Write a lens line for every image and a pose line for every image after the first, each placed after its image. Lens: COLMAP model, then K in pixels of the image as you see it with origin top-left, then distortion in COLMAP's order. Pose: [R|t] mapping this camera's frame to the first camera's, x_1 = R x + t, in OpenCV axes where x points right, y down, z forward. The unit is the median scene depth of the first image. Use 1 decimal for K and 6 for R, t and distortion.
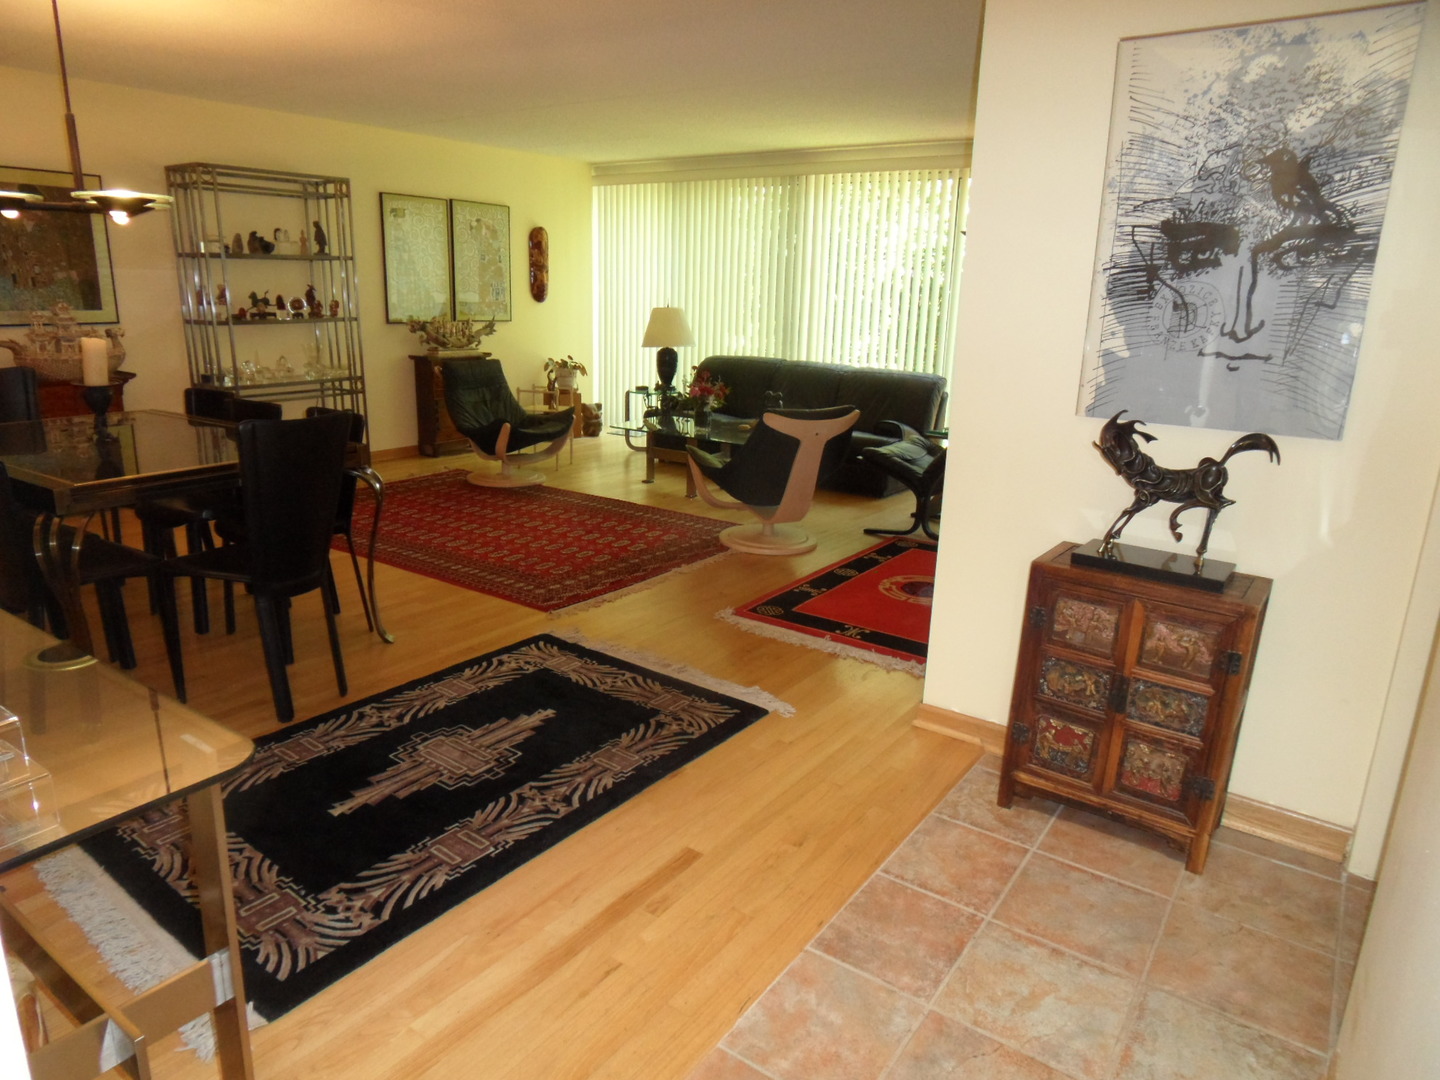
lens RADIAL K [[940.9, 0, 720.0], [0, 940.9, 540.0], [0, 0, 1]] dist [-0.015951, 0.003219]
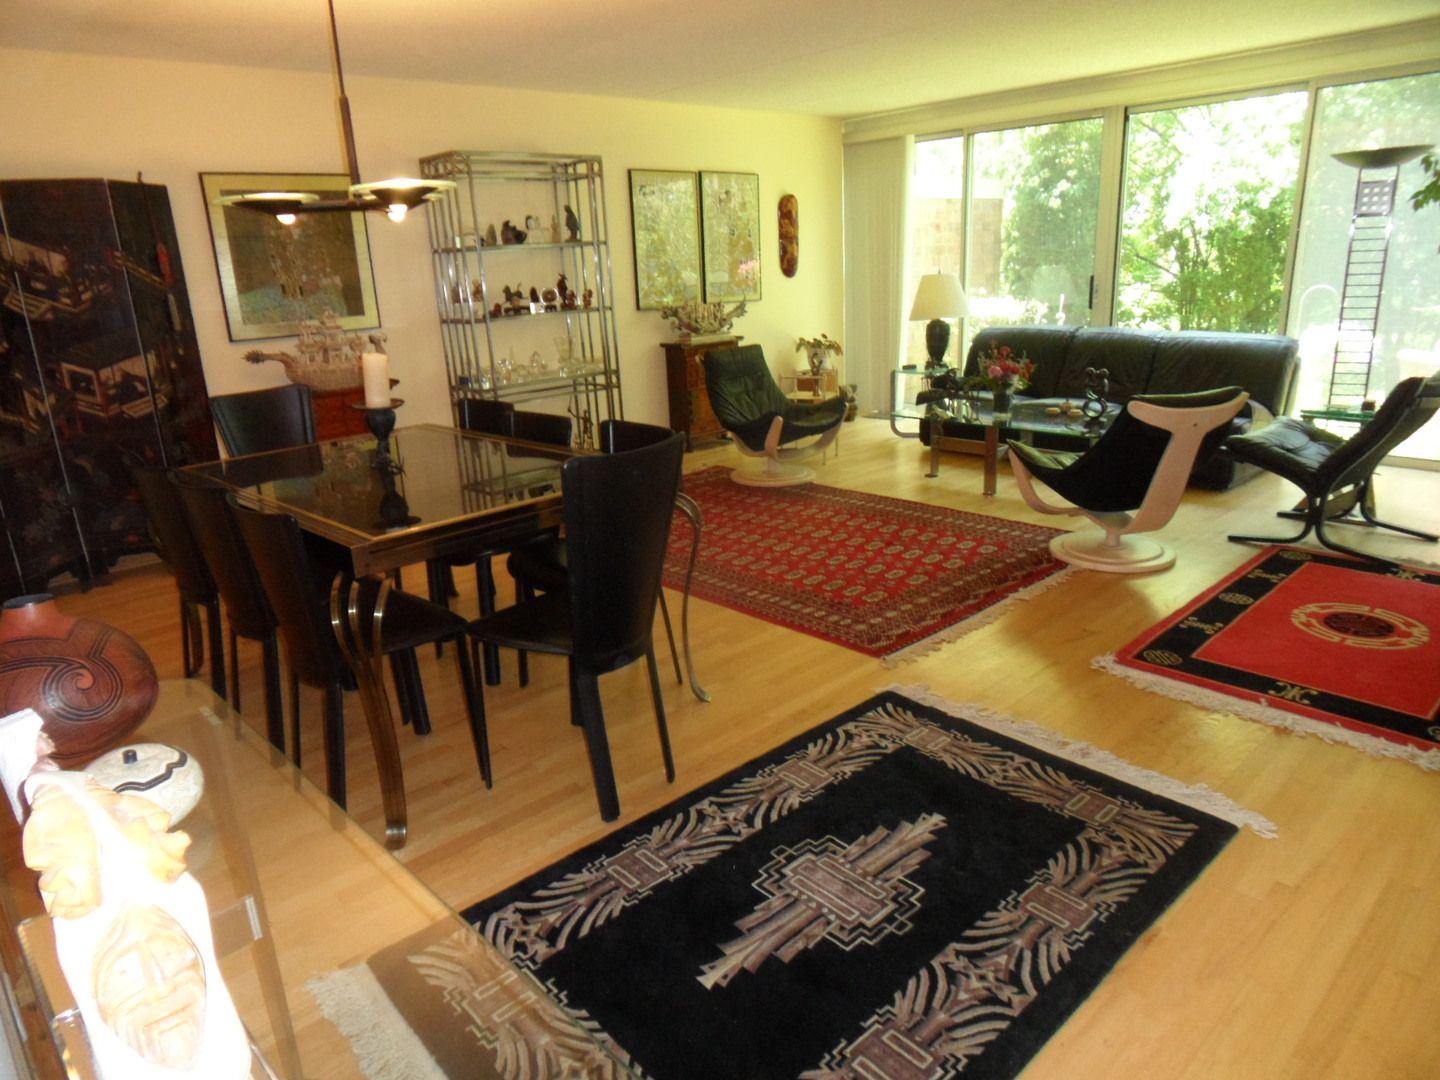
lens RADIAL K [[948.3, 0, 737.2], [0, 948.3, 534.8], [0, 0, 1]] dist [-0.002906, 0.000354]
pose [[0.980877, -0.011787, -0.194272, -0.116884], [0.016836, 0.999561, 0.024360, -0.043869], [0.193899, -0.027165, 0.980645, 0.132564]]
